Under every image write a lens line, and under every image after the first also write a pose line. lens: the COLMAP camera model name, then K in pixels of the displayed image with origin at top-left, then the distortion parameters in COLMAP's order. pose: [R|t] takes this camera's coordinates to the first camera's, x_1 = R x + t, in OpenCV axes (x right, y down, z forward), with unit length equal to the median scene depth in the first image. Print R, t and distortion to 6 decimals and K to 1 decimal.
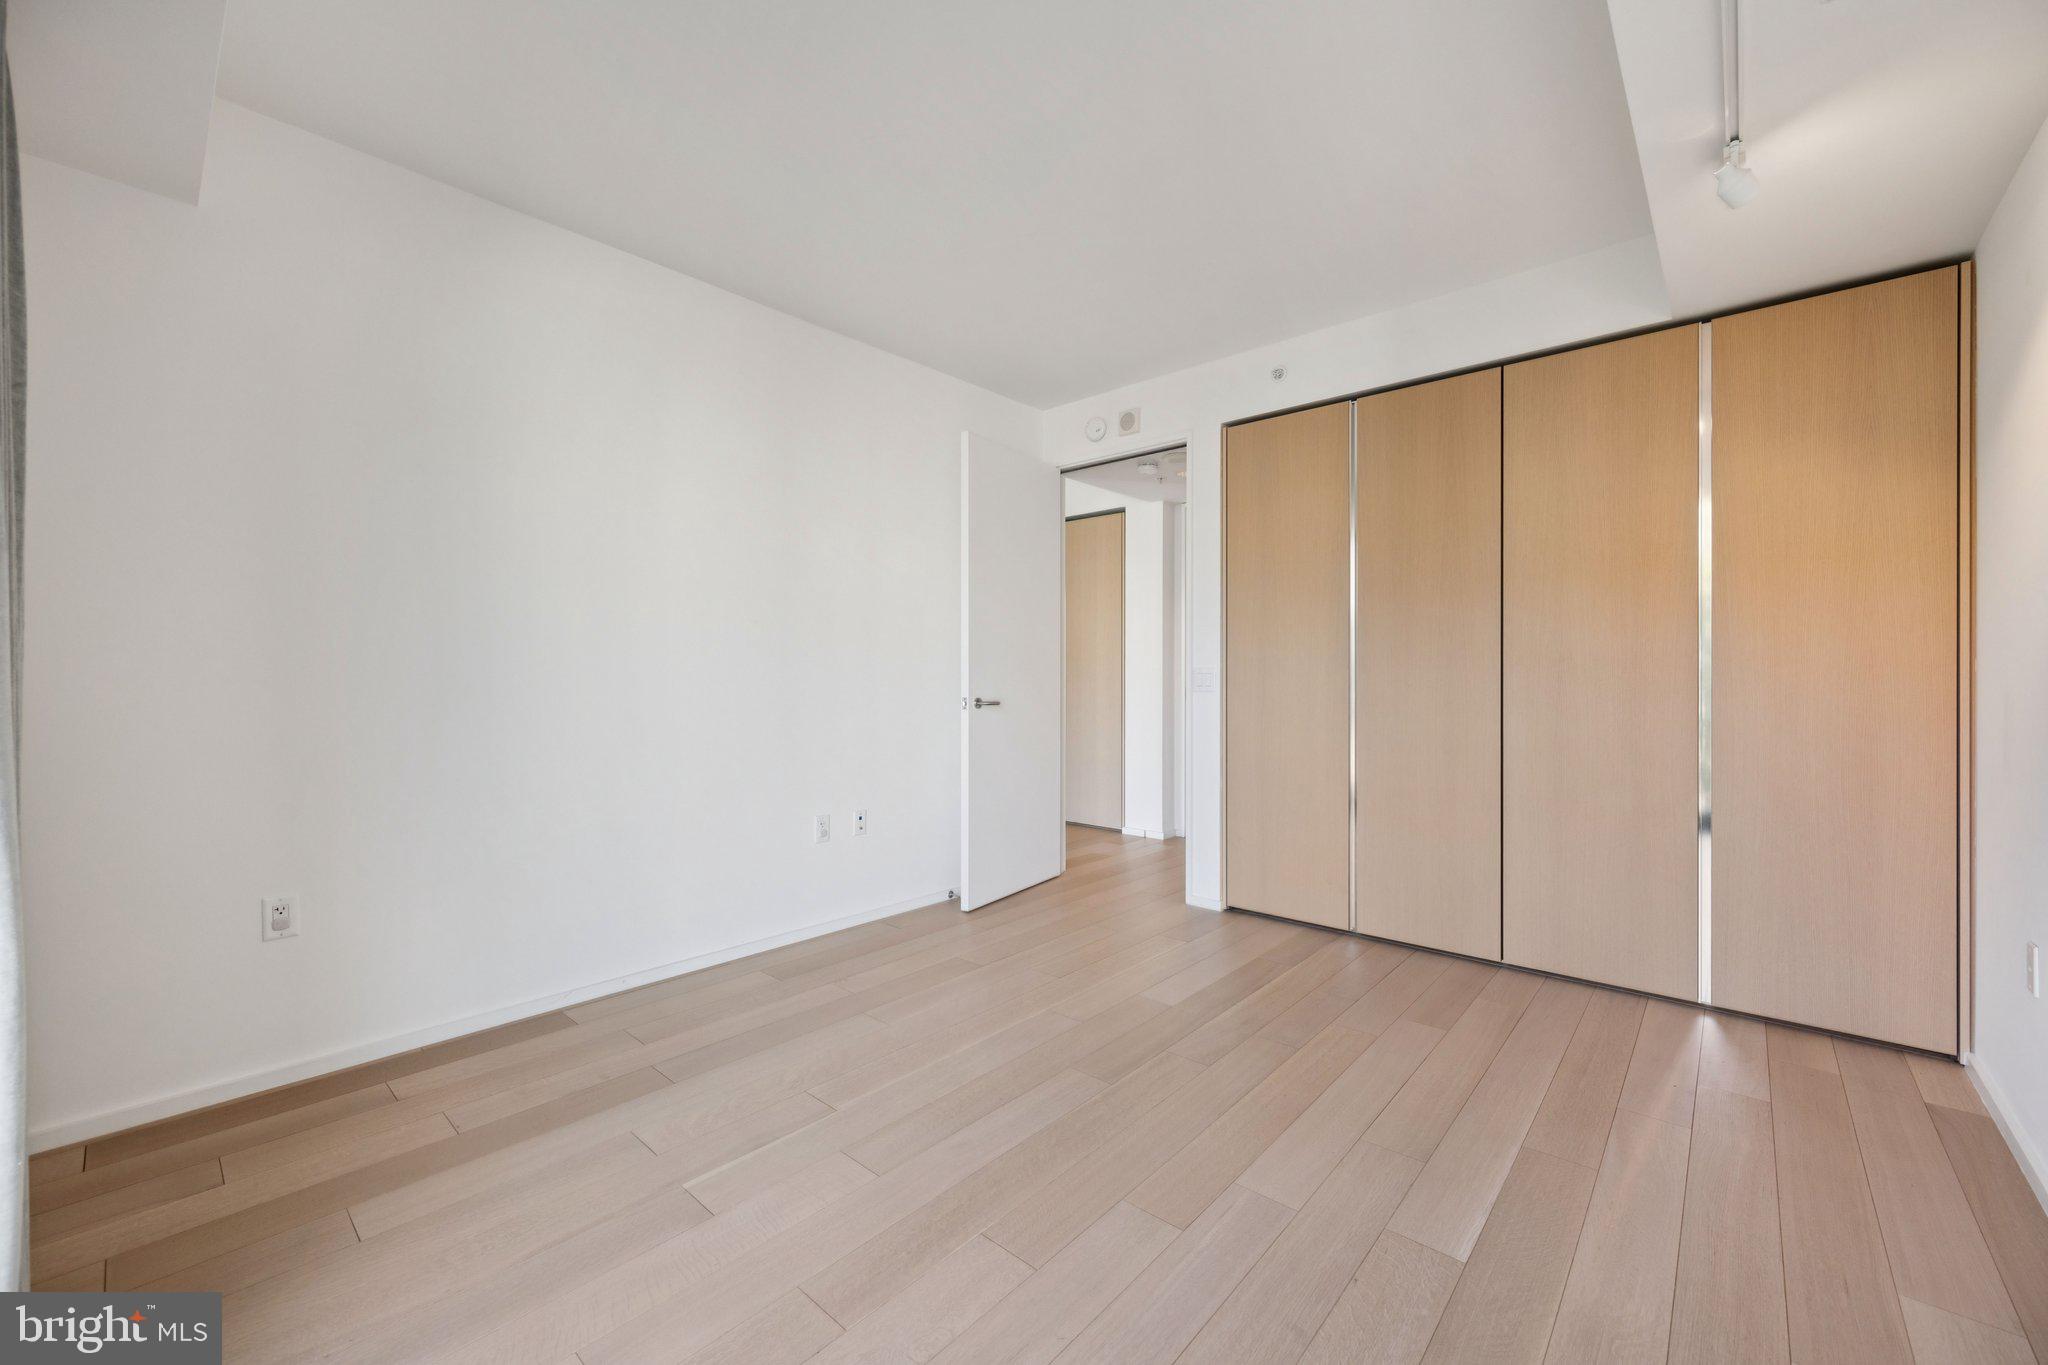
lens RADIAL K [[759.8, 0, 1030.1], [0, 759.8, 647.5], [0, 0, 1]] dist [0.041193, -0.000099]
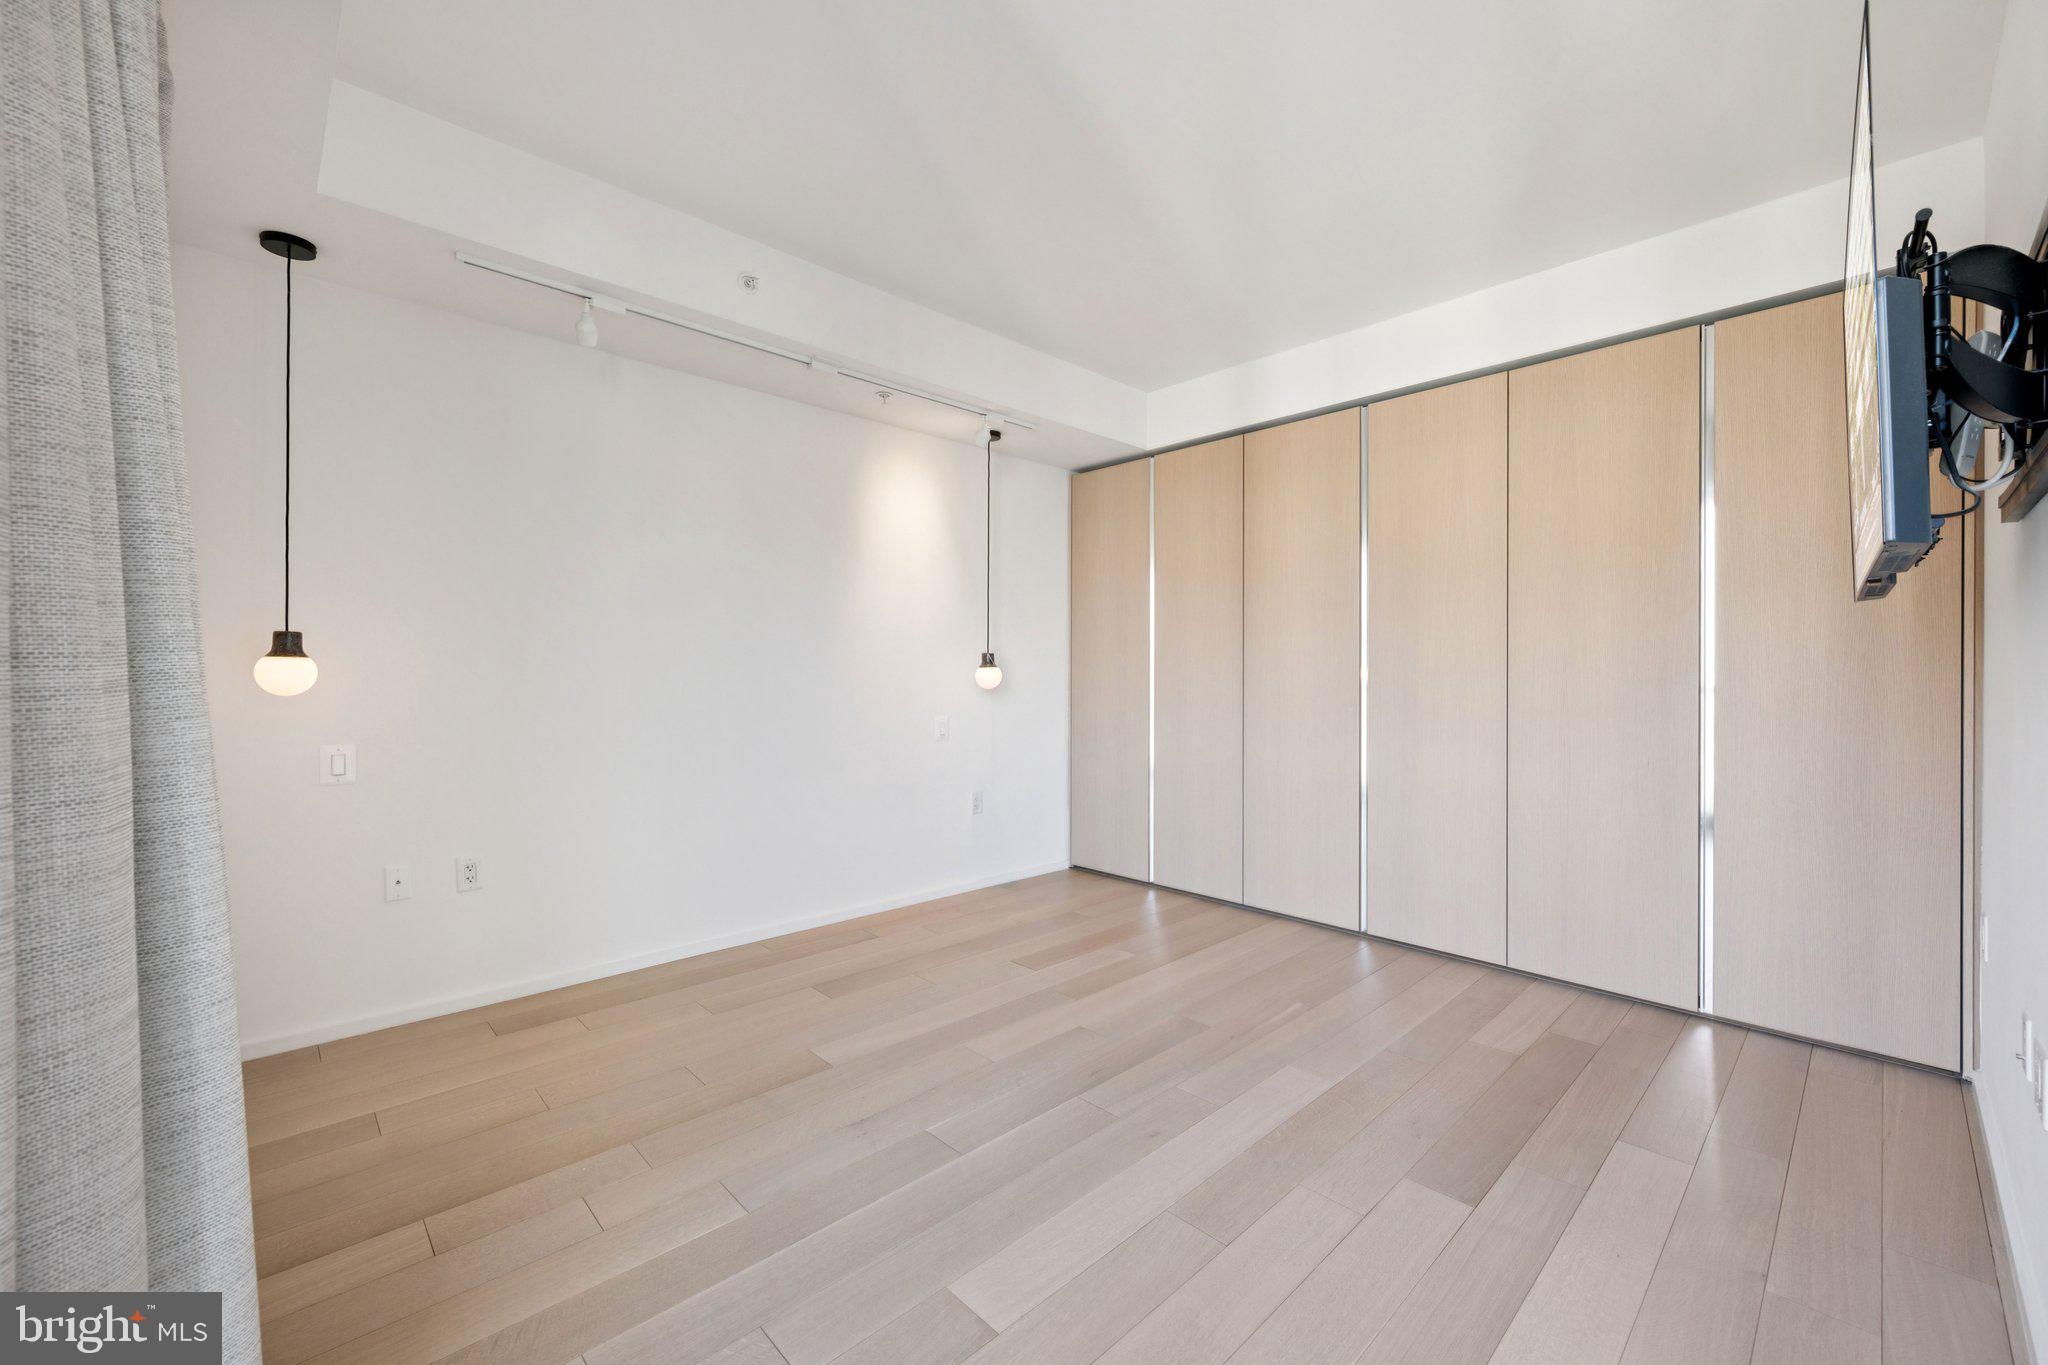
lens RADIAL K [[798.4, 0, 1020.6], [0, 798.4, 674.1], [0, 0, 1]] dist [0.000308, -0.000016]
pose [[0.986938, 0.008866, -0.160854, 0.157323], [-0.003797, 0.999487, 0.031794, -0.004963], [0.161053, -0.030768, 0.986466, -0.116645]]
